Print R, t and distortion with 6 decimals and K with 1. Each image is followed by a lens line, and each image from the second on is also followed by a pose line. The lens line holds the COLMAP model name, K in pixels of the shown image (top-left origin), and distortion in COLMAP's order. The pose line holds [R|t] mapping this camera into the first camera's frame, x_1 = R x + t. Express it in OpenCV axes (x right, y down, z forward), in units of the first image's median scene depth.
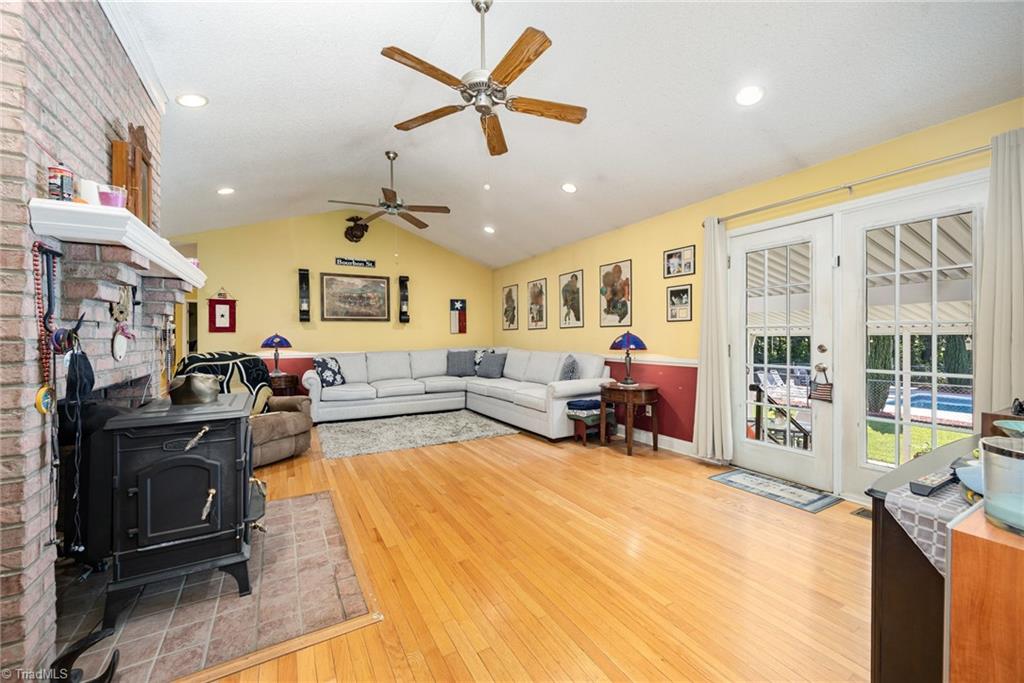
lens RADIAL K [[400.9, 0, 507.3], [0, 400.9, 340.1], [0, 0, 1]] dist [-0.001413, 0.000114]
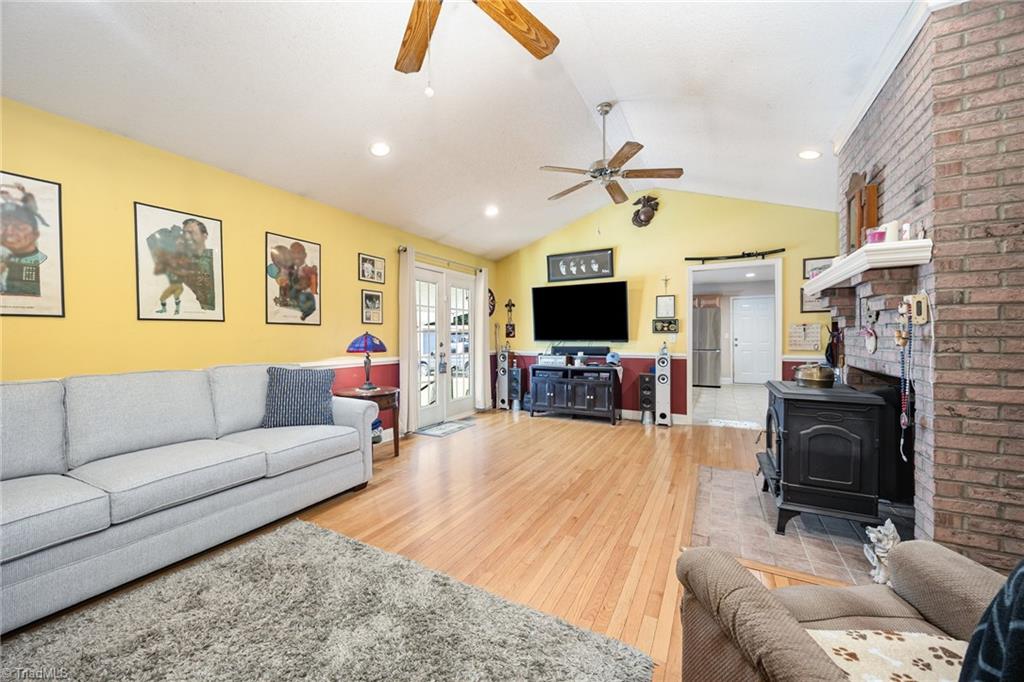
lens RADIAL K [[400.9, 0, 508.4], [0, 400.9, 337.9], [0, 0, 1]] dist [-0.001413, 0.000114]
pose [[-0.541864, 0.003280, 0.840460, -0.647049], [0.011609, 0.999926, 0.003582, -0.008345], [-0.840386, 0.011698, -0.541862, 1.223914]]
